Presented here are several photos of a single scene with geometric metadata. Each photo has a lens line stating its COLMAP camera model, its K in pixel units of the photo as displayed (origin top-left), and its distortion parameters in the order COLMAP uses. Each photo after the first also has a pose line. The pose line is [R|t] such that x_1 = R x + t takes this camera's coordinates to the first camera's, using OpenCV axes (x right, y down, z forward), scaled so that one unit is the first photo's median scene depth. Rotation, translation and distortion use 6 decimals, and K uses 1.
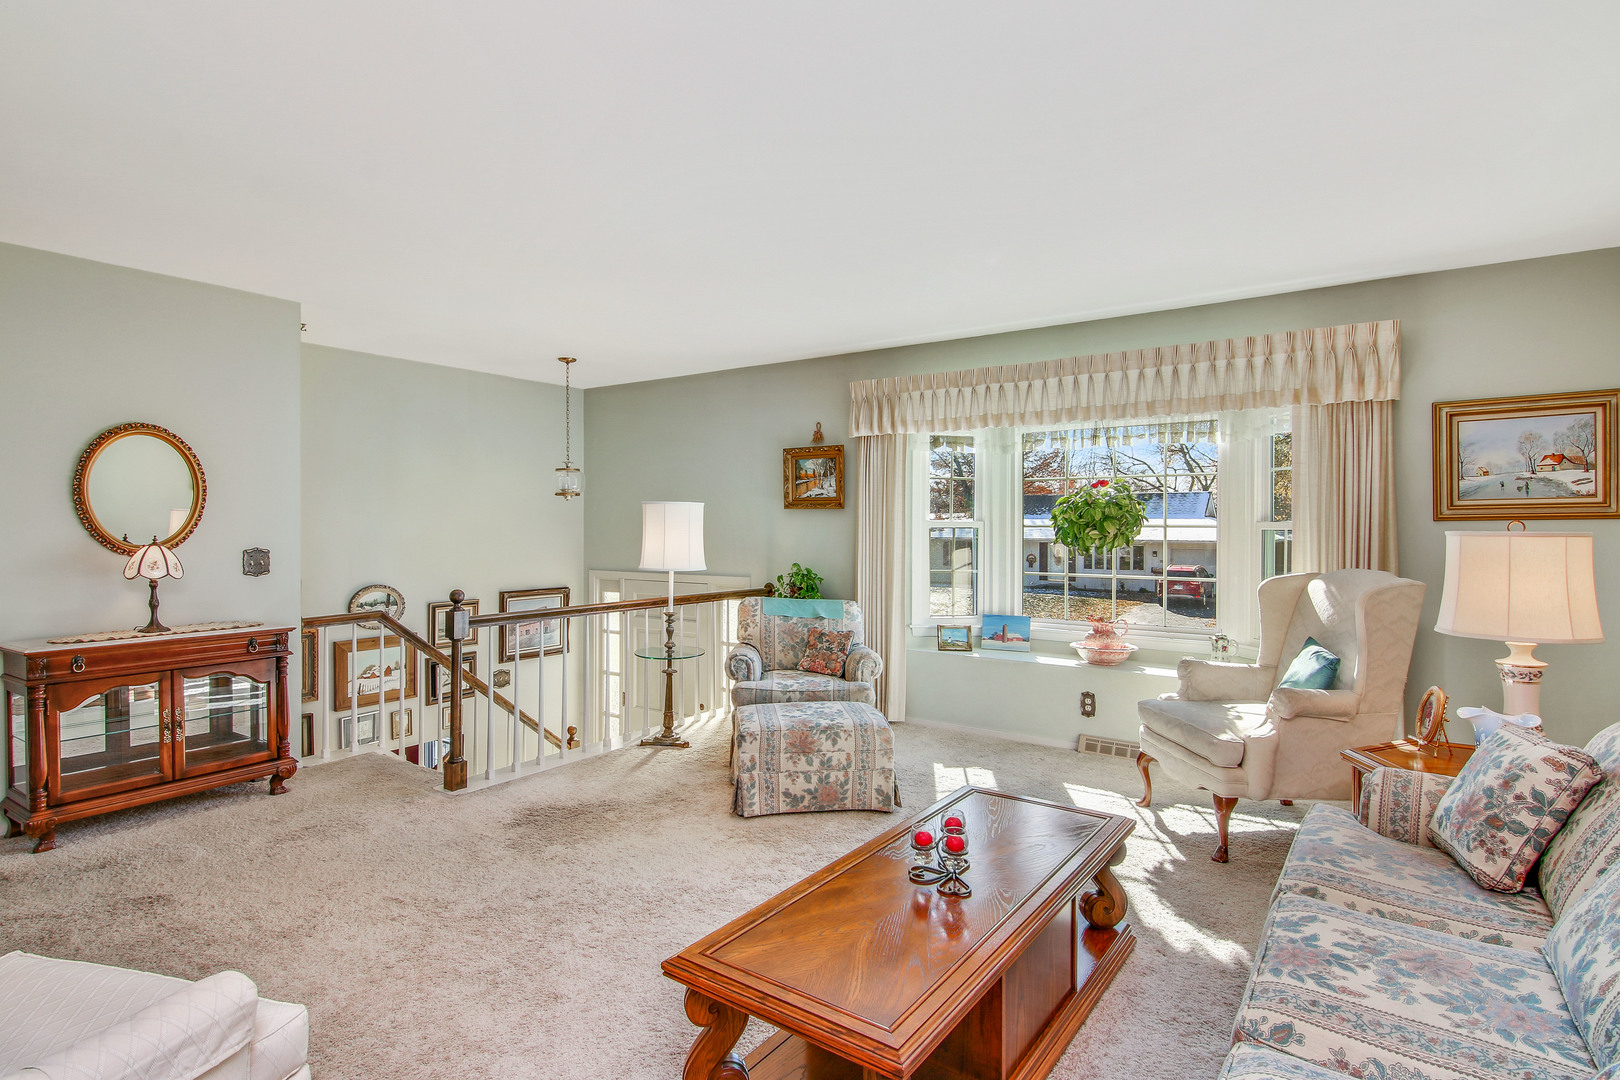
lens RADIAL K [[831.4, 0, 811.5], [0, 831.4, 533.8], [0, 0, 1]] dist [-0.003703, -0.002852]
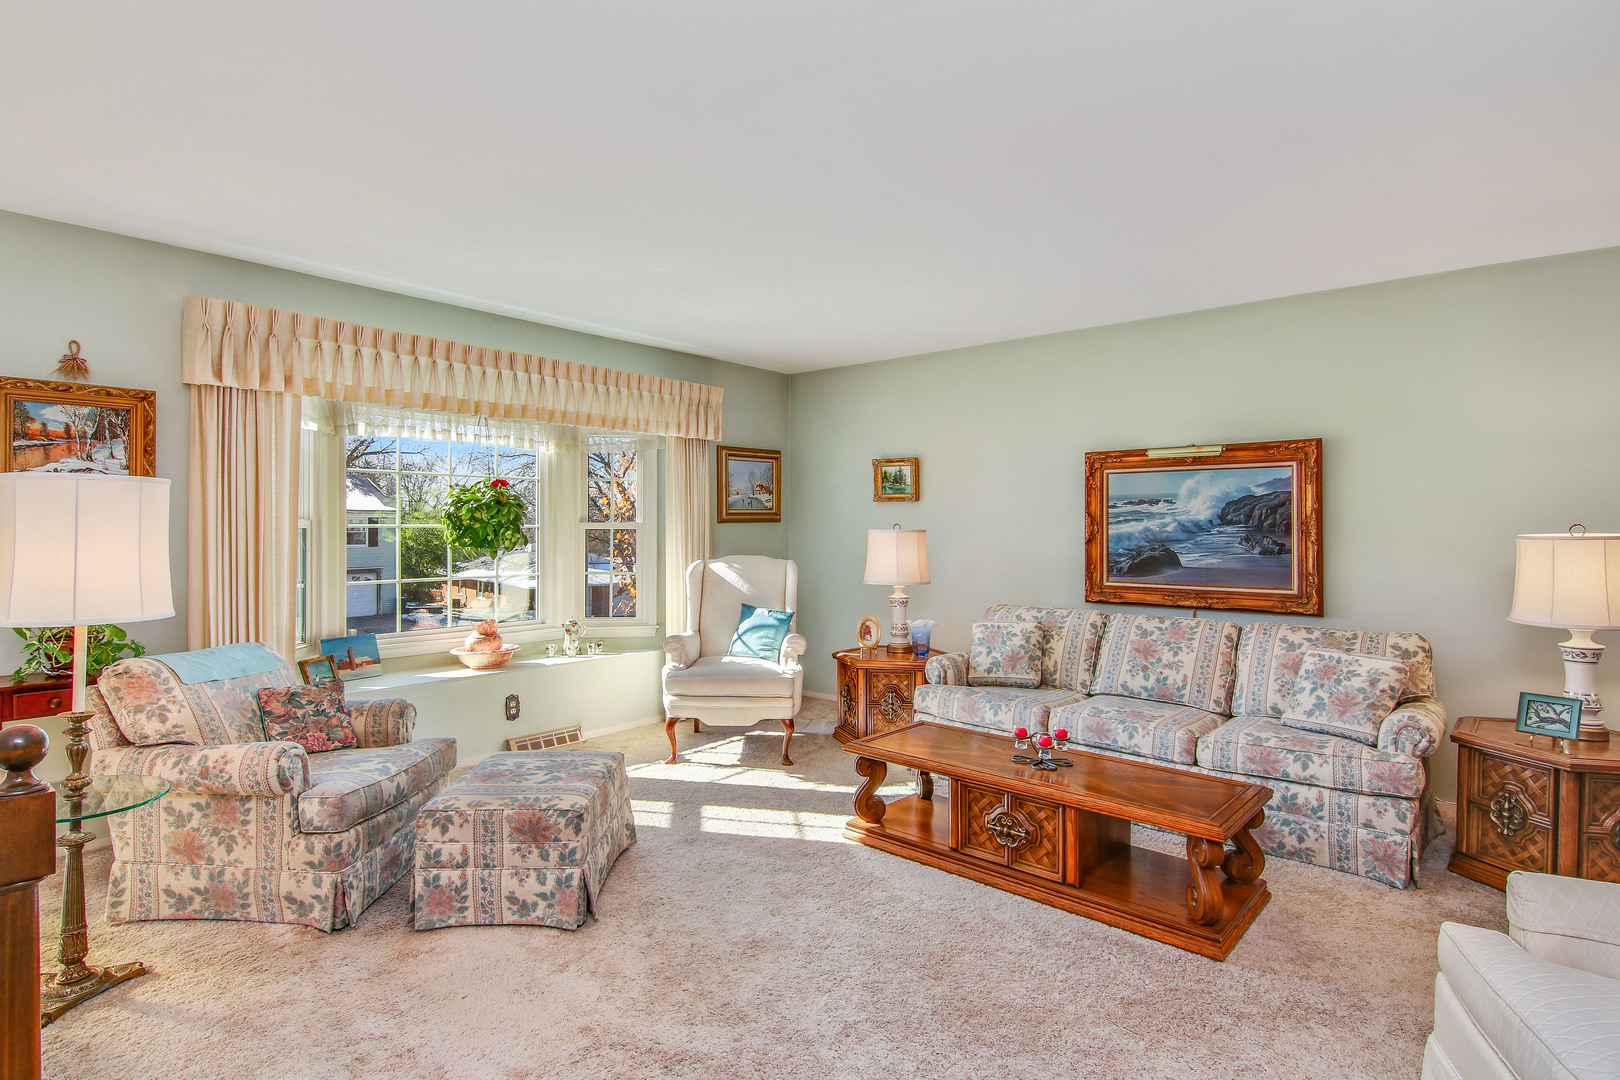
lens RADIAL K [[831.4, 0, 811.9], [0, 831.4, 539.3], [0, 0, 1]] dist [-0.003703, -0.002852]
pose [[0.092235, -0.019630, 0.995544, -0.604294], [0.003593, 0.999806, 0.019381, -0.011525], [-0.995731, 0.001789, 0.092288, 0.549810]]
